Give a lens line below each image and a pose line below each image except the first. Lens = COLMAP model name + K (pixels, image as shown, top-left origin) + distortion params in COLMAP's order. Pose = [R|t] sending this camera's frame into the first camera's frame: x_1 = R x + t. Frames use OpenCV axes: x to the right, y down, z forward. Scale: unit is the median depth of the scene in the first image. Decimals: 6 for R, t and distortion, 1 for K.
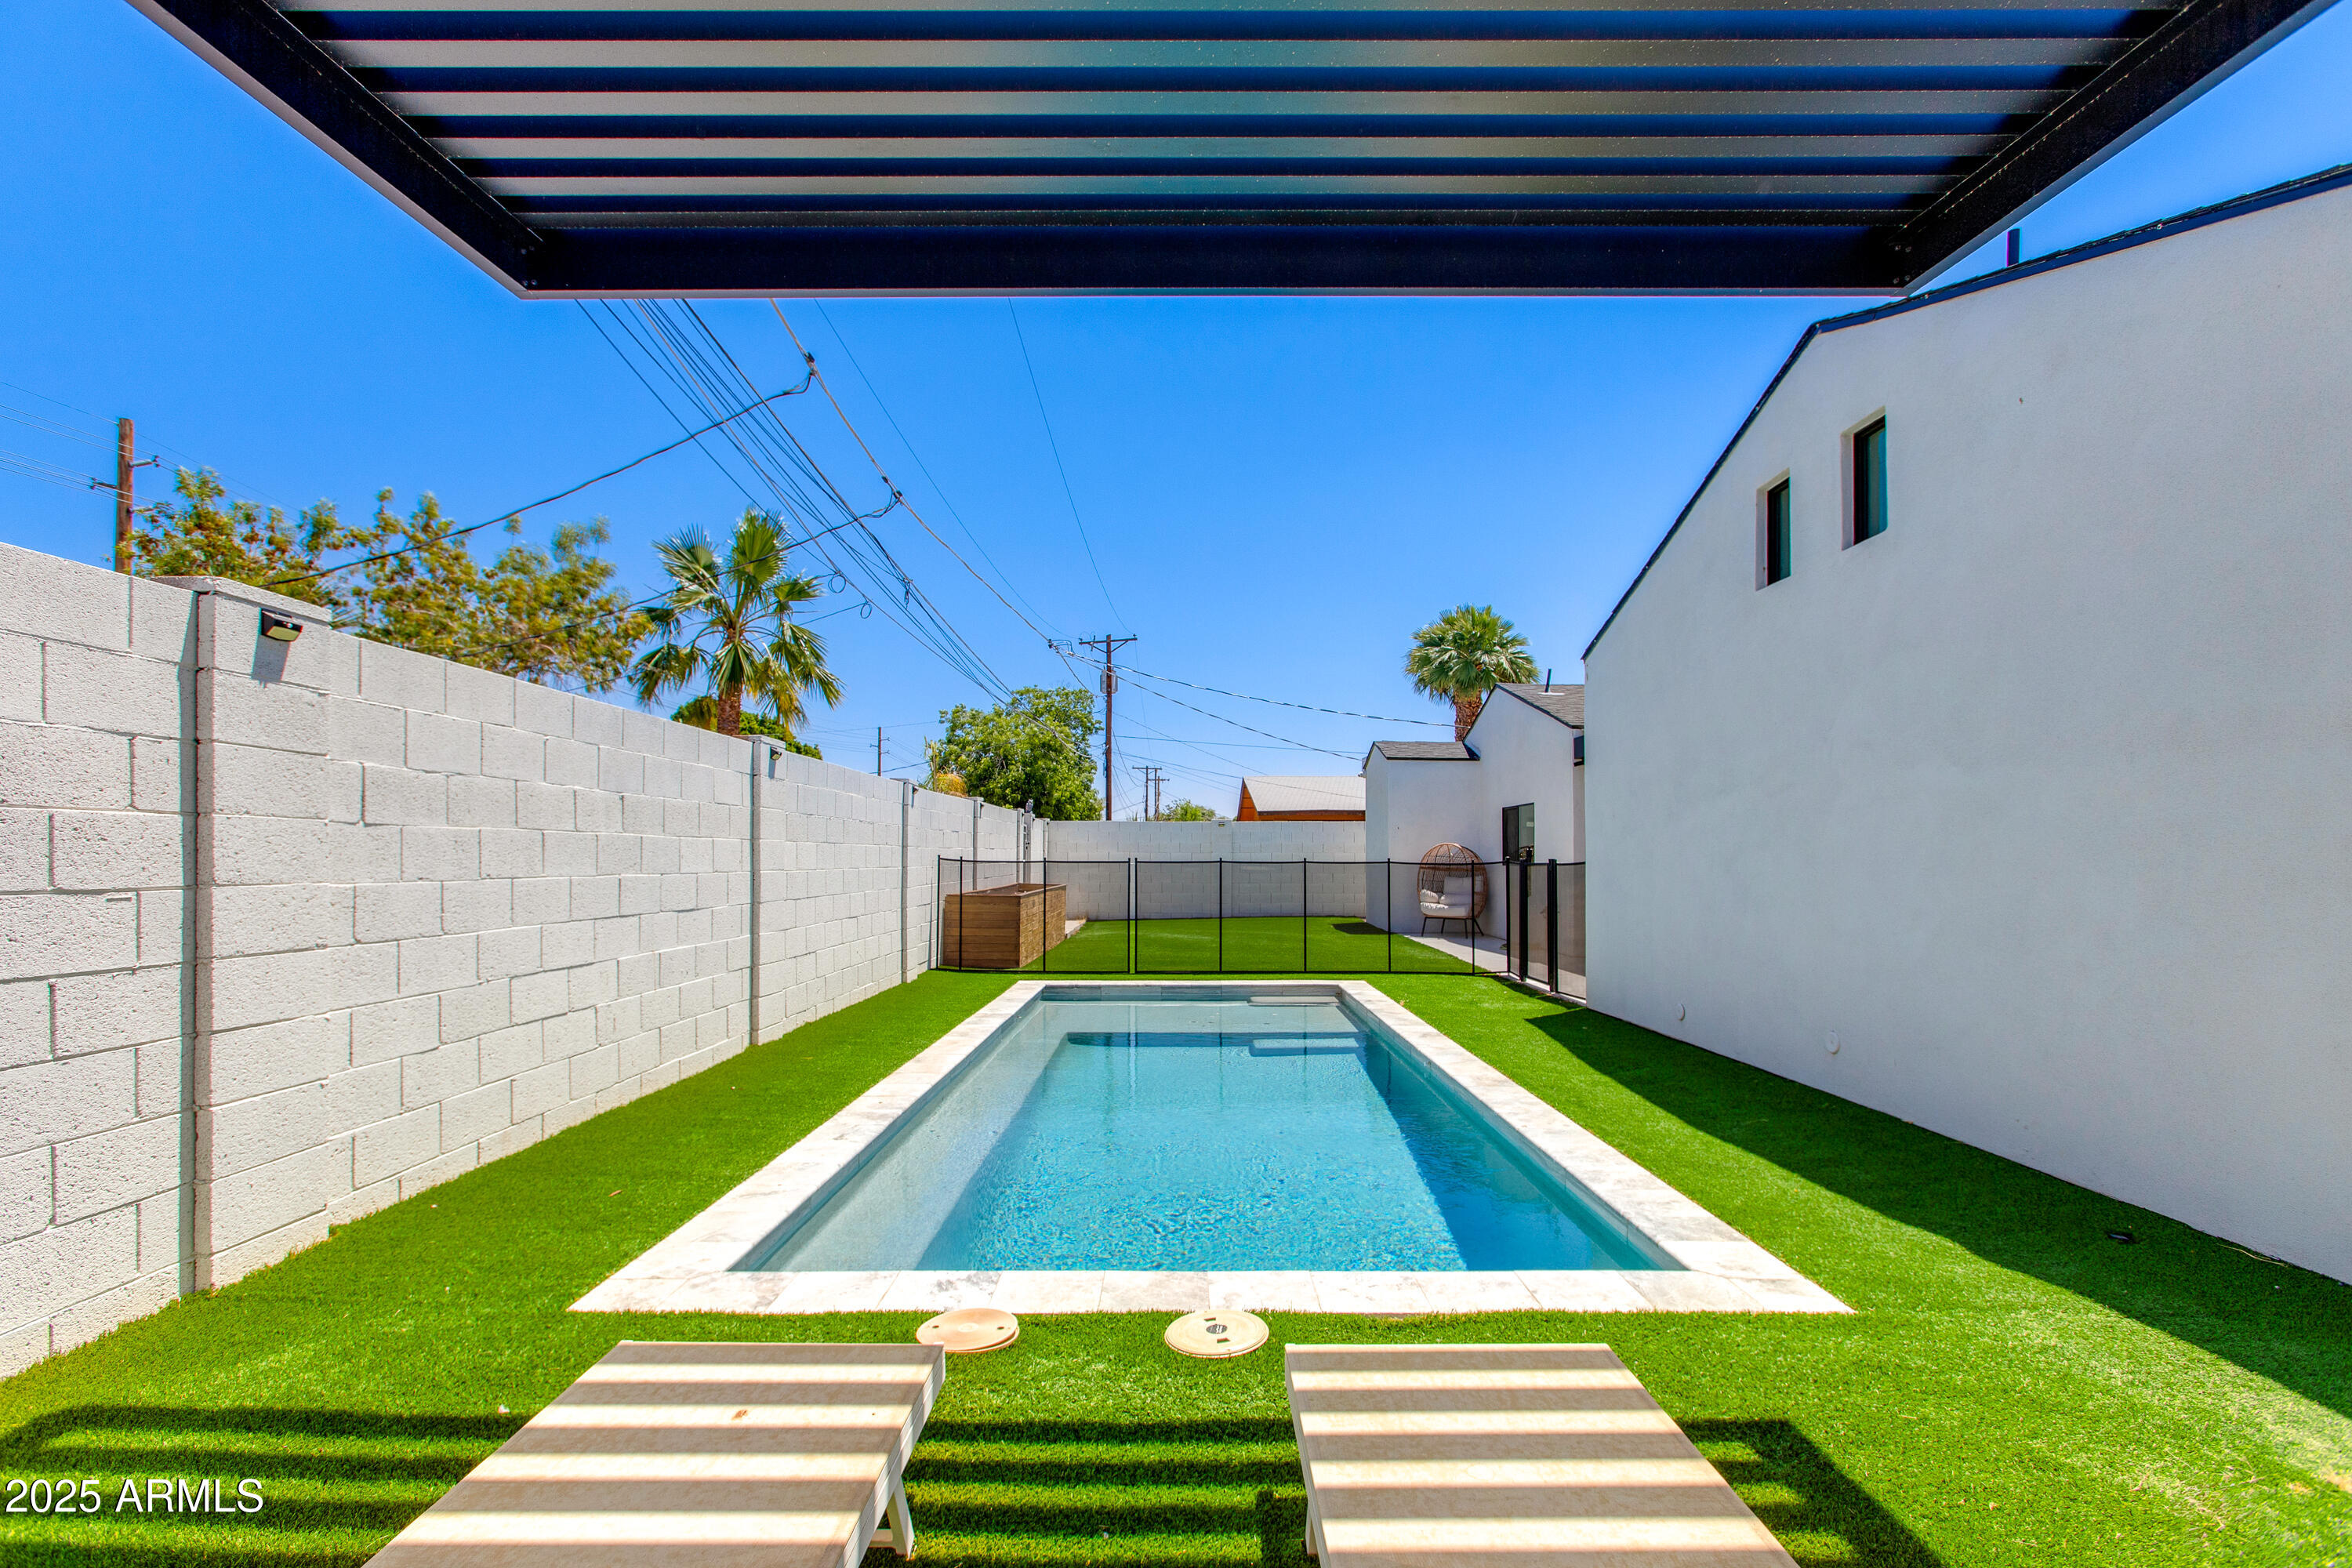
lens RADIAL K [[1070.0, 0, 1189.5], [0, 1070.0, 849.4], [0, 0, 1]] dist [-0.012459, 0.002445]
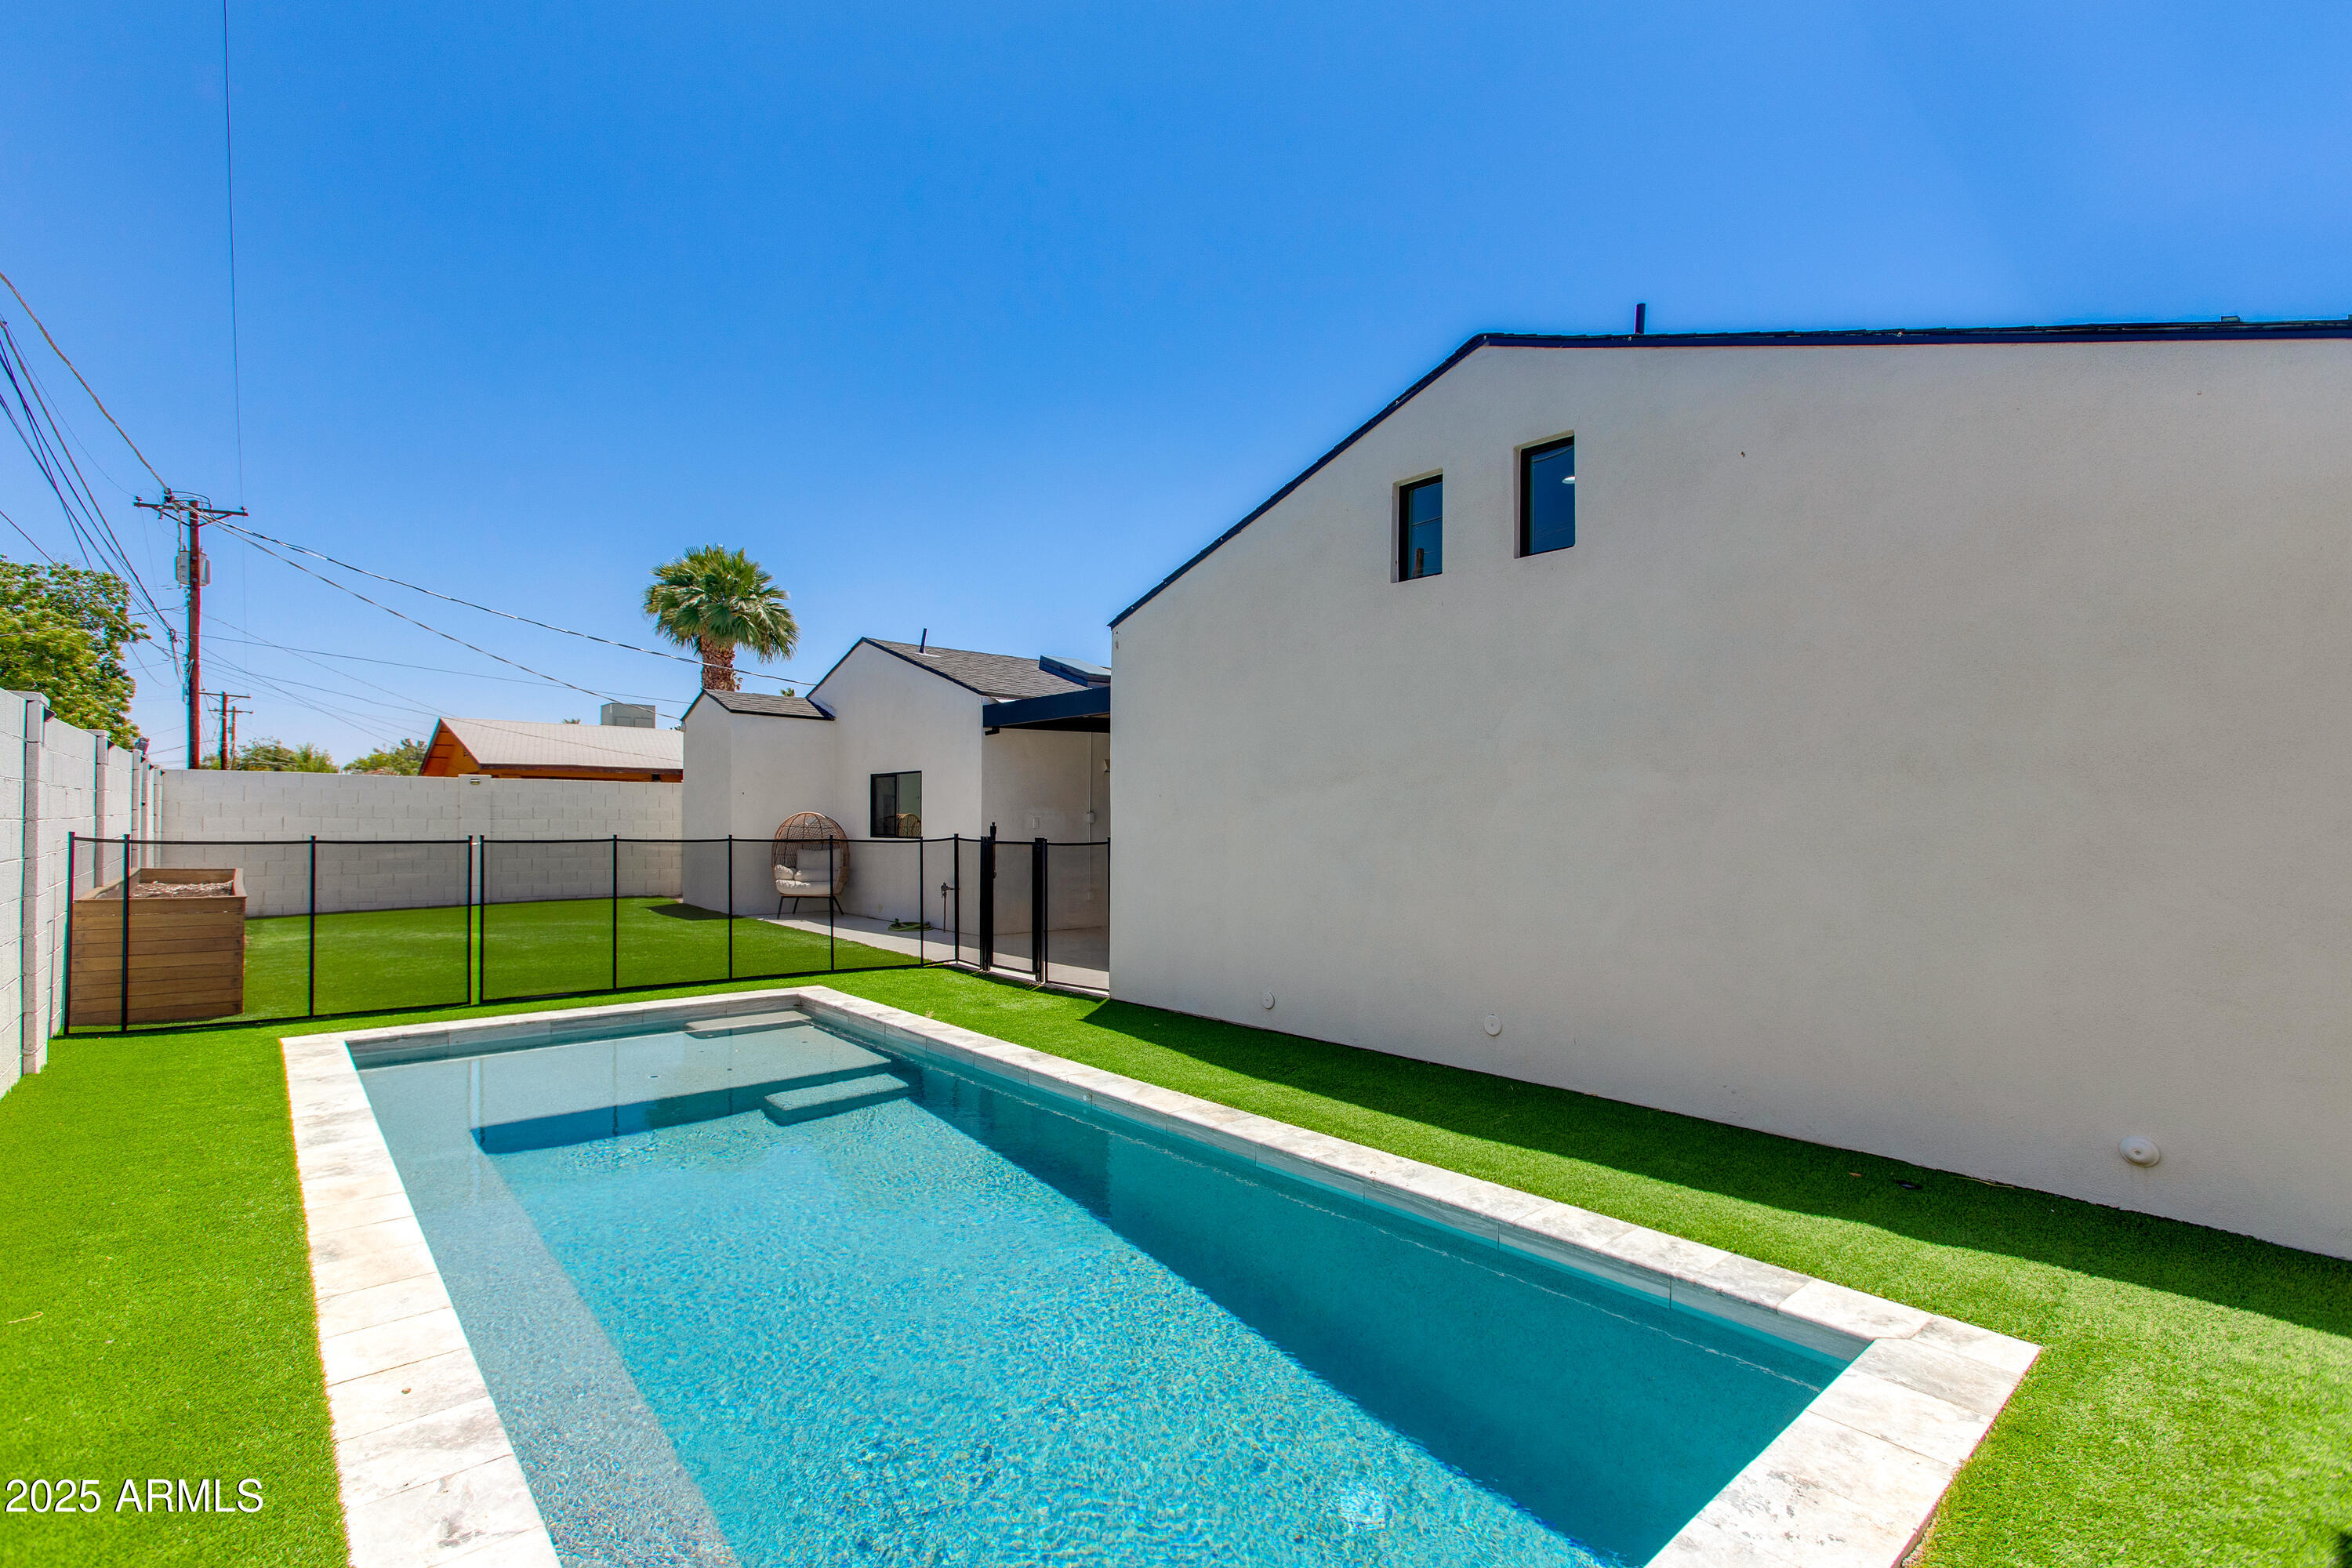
lens RADIAL K [[1070.0, 0, 1166.6], [0, 1070.0, 827.7], [0, 0, 1]] dist [-0.012459, 0.002445]
pose [[0.760566, 0.002056, 0.649257, -0.106313], [-0.012801, 0.999848, 0.011829, -0.007389], [-0.649134, -0.017308, 0.760477, 0.133355]]
